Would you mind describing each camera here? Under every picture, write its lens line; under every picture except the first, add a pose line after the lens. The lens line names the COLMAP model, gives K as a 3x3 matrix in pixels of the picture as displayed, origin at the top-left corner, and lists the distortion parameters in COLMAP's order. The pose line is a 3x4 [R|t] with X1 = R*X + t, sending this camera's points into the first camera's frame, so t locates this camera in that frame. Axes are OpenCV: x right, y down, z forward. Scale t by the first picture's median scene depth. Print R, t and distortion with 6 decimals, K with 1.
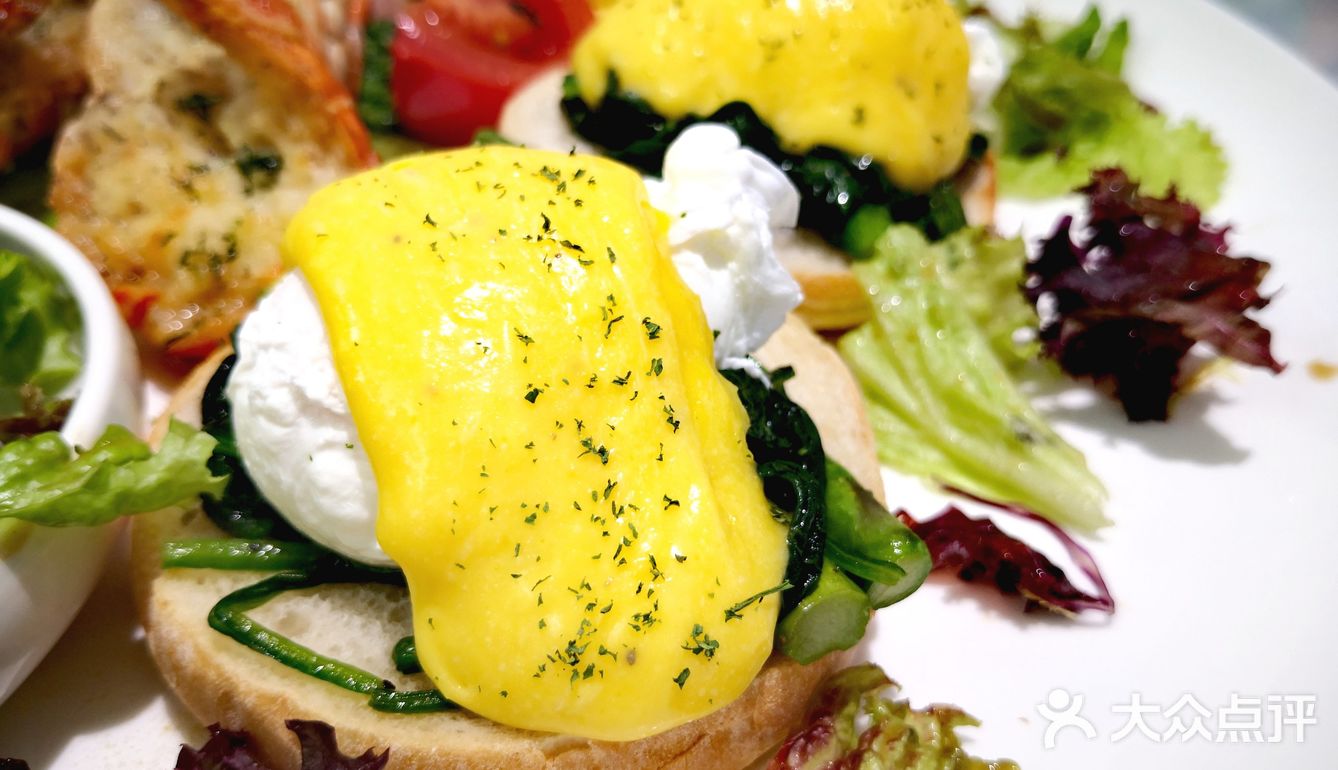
lens RADIAL K [[1154.3, 0, 669.0], [0, 1154.3, 385.0], [0, 0, 1]] dist [-0.006635, -0.099885]
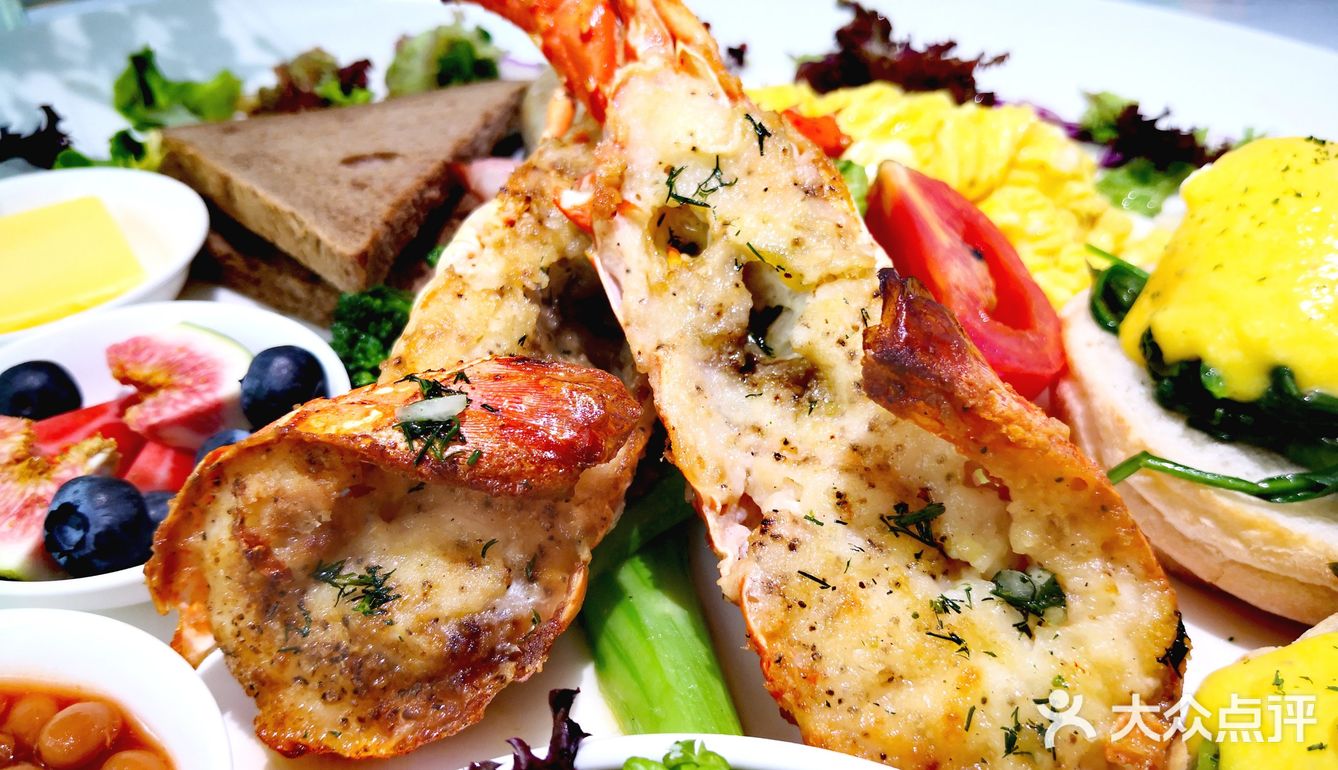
lens RADIAL K [[1090.3, 0, 669.3], [0, 1090.3, 408.1], [0, 0, 1]] dist [0.001490, -0.055840]
pose [[0.966650, -0.174916, 0.187063, -0.819907], [0.170213, 0.984552, 0.041043, -0.446805], [-0.191352, -0.007834, 0.981490, 0.346364]]
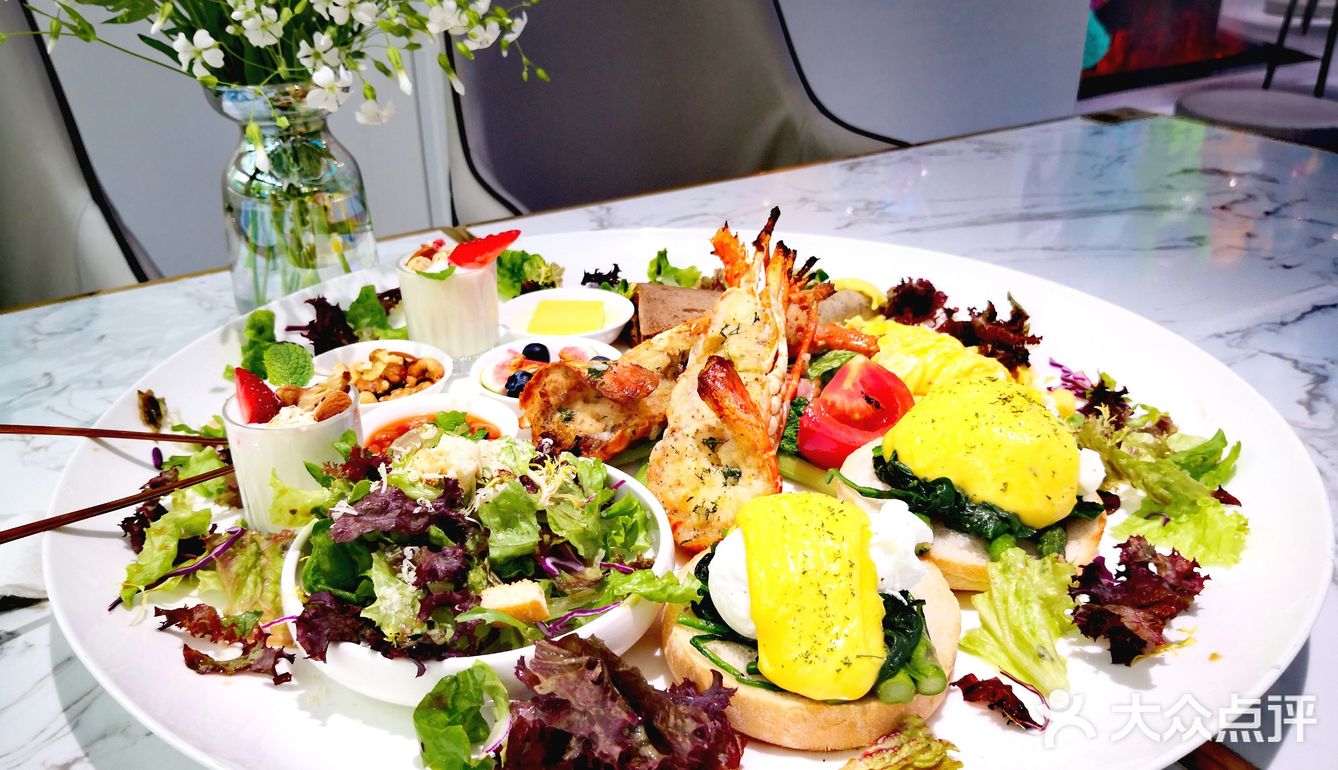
lens RADIAL K [[1090.3, 0, 669.3], [0, 1090.3, 408.1], [0, 0, 1]] dist [0.001490, -0.055840]
pose [[0.919759, 0.131368, -0.369846, 0.377825], [-0.194181, 0.971221, -0.137928, 0.011506], [0.341083, 0.198678, 0.918798, -1.270585]]
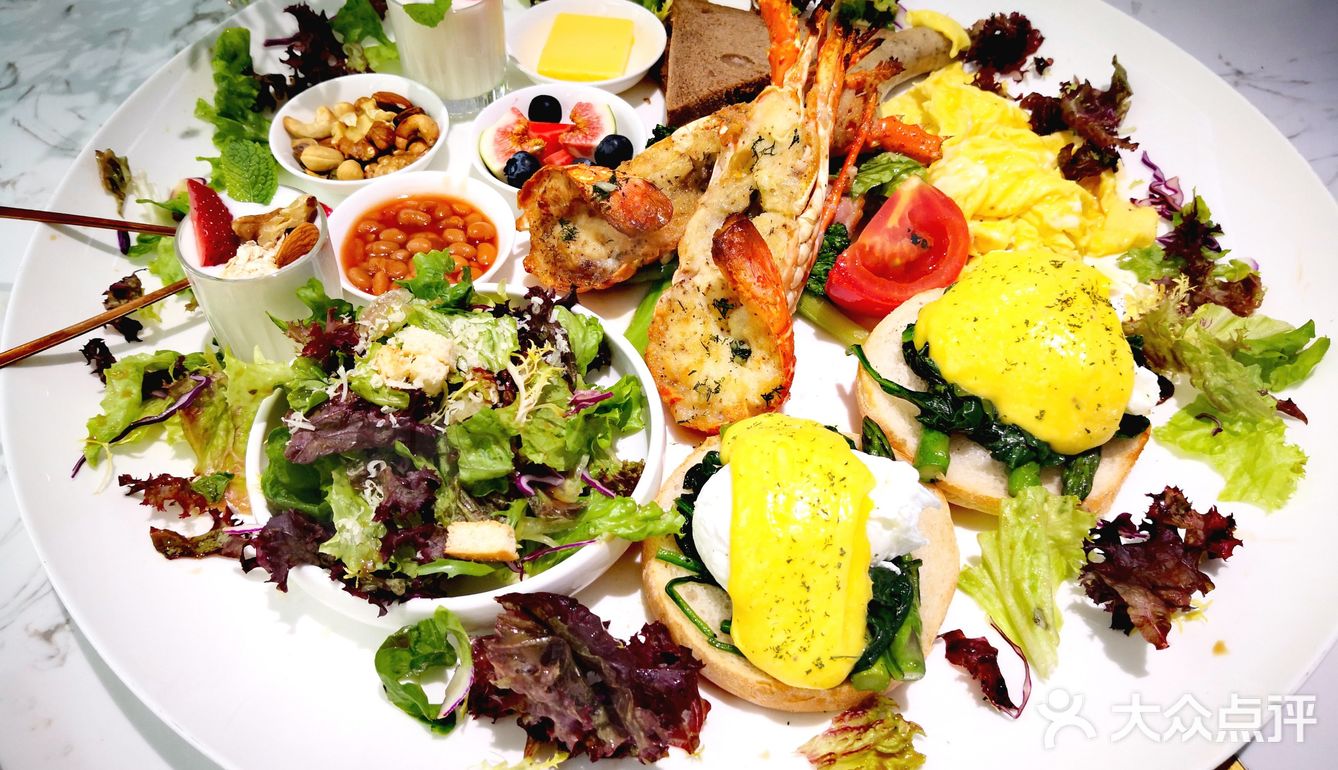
lens RADIAL K [[1090.3, 0, 669.3], [0, 1090.3, 408.1], [0, 0, 1]] dist [0.001490, -0.055840]
pose [[0.882760, 0.350711, -0.312627, 0.215074], [-0.265992, 0.921572, 0.282759, -0.709491], [0.387275, -0.166452, 0.906814, -0.999922]]
